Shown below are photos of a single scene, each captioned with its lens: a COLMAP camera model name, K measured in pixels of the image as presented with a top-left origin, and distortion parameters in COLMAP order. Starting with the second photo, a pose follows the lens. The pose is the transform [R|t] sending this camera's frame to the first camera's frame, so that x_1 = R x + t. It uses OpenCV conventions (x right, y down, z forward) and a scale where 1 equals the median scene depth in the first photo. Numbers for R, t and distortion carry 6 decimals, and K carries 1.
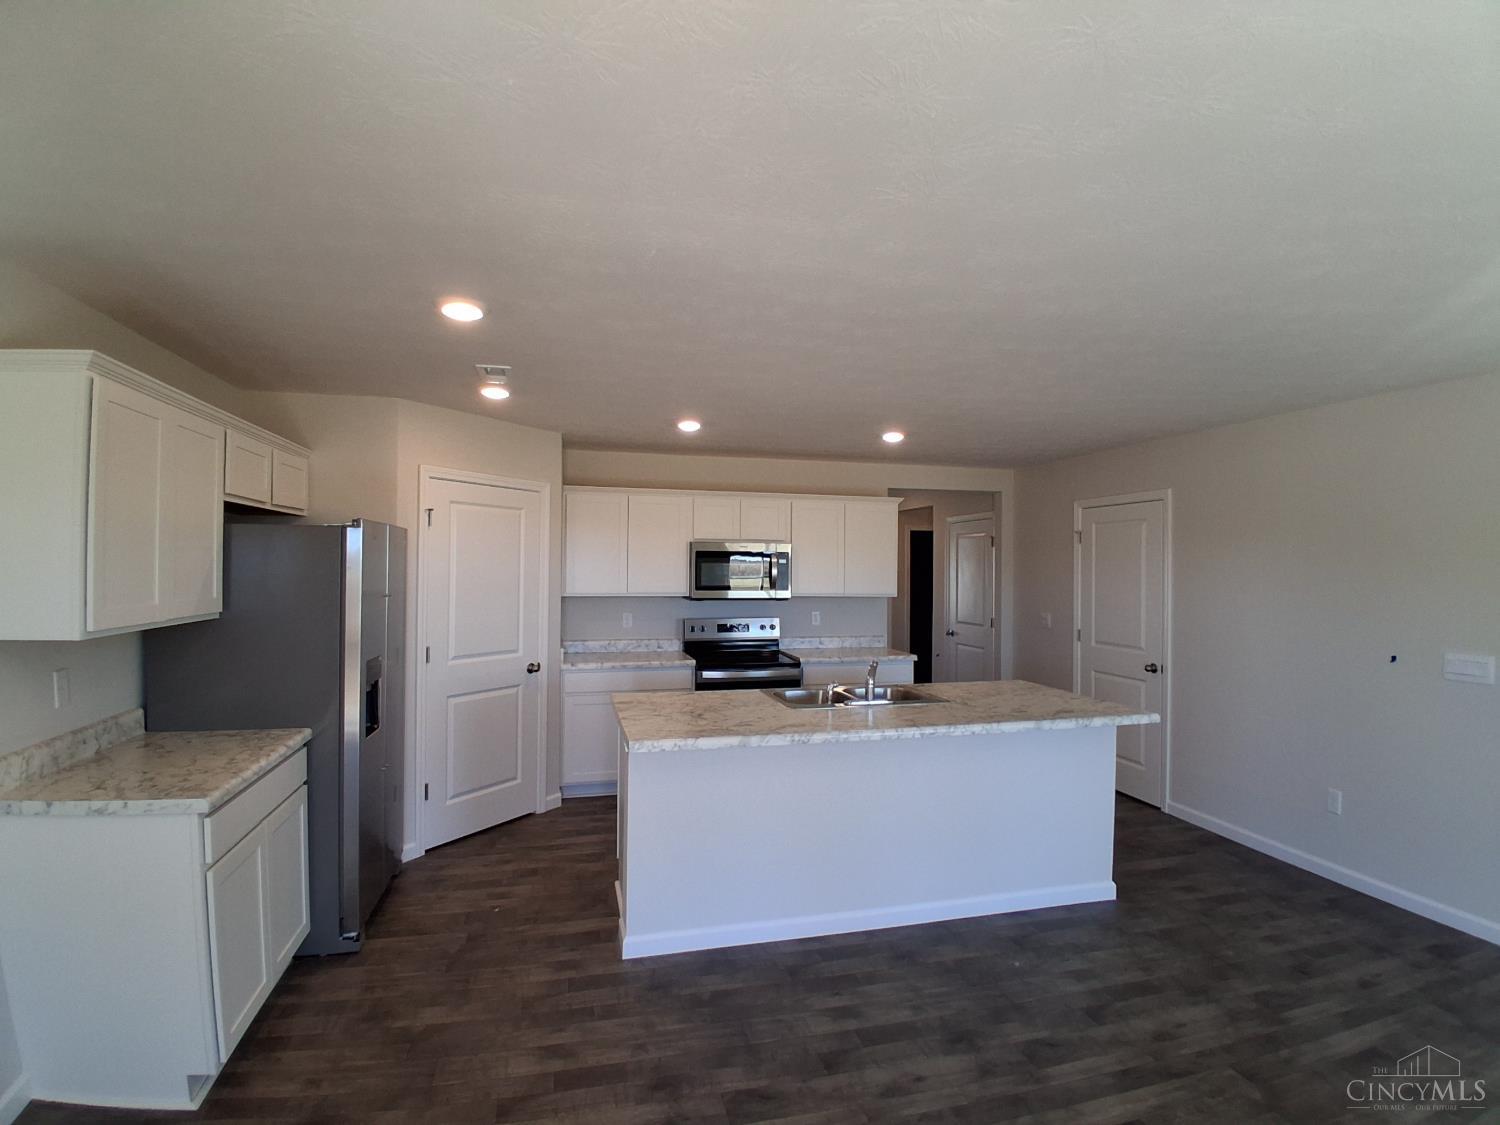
lens RADIAL K [[747.4, 0, 750.0], [0, 747.4, 562.5], [0, 0, 1]] dist [0.013755, -0.057794]
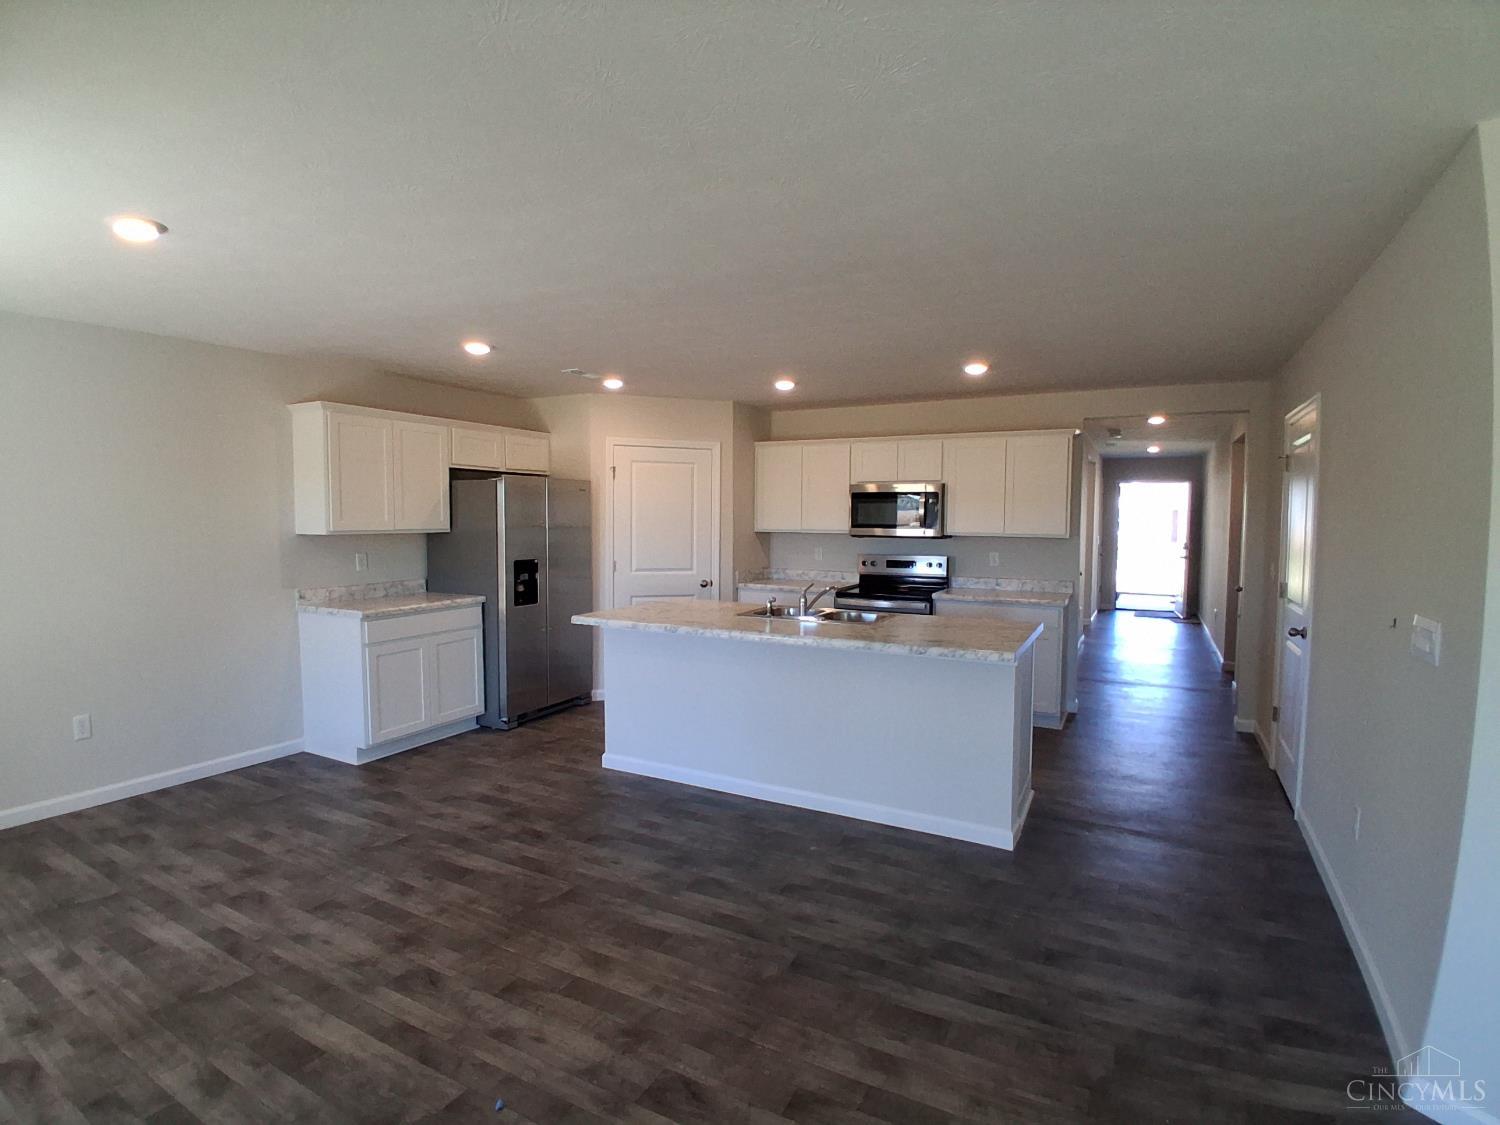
lens RADIAL K [[747.4, 0, 750.0], [0, 747.4, 562.5], [0, 0, 1]] dist [0.013755, -0.057794]
pose [[0.742805, 0.038302, -0.668411, 0.893100], [0.003266, 0.998143, 0.060826, 0.032256], [0.669500, -0.047365, 0.741301, 0.100299]]
